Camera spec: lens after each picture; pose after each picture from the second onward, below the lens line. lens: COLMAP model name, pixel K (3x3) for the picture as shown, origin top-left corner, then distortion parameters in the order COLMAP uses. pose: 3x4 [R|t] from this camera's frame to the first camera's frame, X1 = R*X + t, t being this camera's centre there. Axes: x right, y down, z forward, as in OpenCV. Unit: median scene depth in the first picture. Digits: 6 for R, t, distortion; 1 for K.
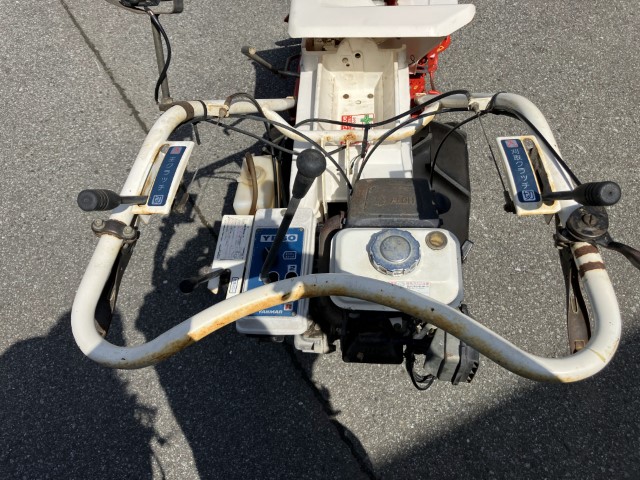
lens RADIAL K [[517.7, 0, 322.2], [0, 517.7, 241.1], [0, 0, 1]] dist [0.013603, 0.010202]
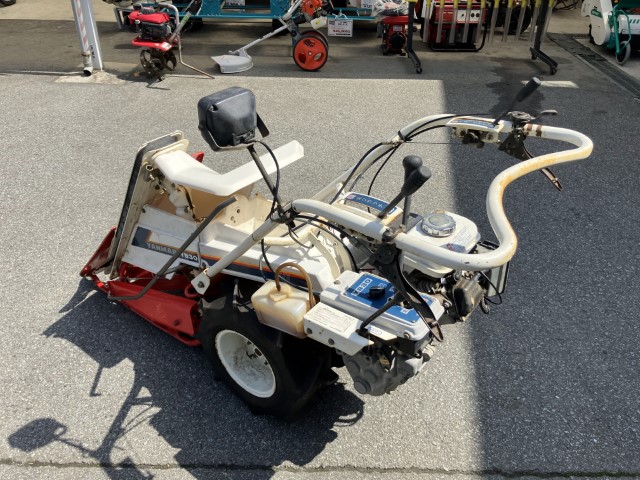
lens RADIAL K [[517.7, 0, 318.5], [0, 517.7, 236.6], [0, 0, 1]] dist [0.013603, 0.010202]
pose [[0.563911, -0.402396, 0.721167, -0.560009], [0.705378, 0.688826, -0.167214, 0.025596], [-0.429472, 0.602989, 0.672278, 0.077982]]
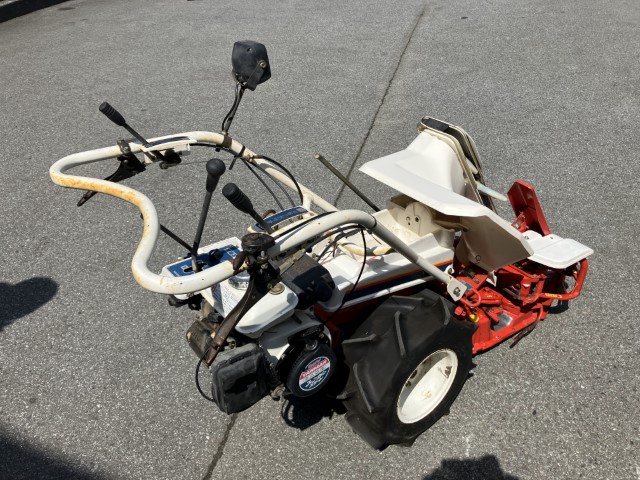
lens RADIAL K [[517.7, 0, 316.6], [0, 517.7, 242.0], [0, 0, 1]] dist [0.013603, 0.010202]
pose [[0.662668, 0.463874, -0.587956, 0.483429], [-0.661049, 0.731270, -0.168105, 0.031016], [0.351975, 0.500065, 0.791232, -0.014455]]
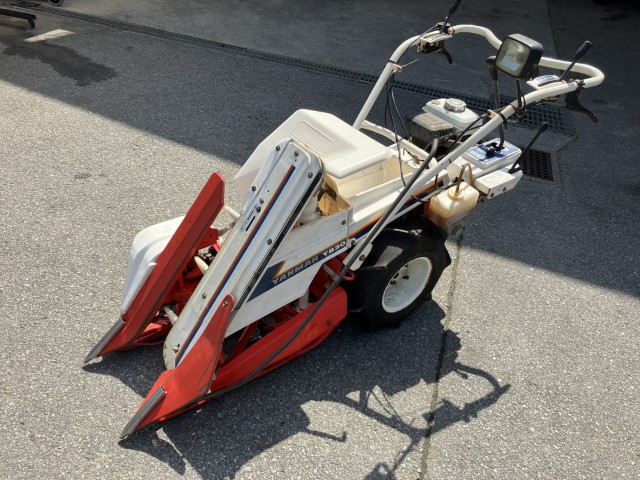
lens RADIAL K [[517.7, 0, 320.6], [0, 517.7, 241.9], [0, 0, 1]] dist [0.013603, 0.010202]
pose [[-0.623663, -0.458947, 0.632782, -0.599021], [0.655644, 0.133670, 0.743144, -0.984137], [-0.425648, 0.878351, 0.217541, 0.629324]]
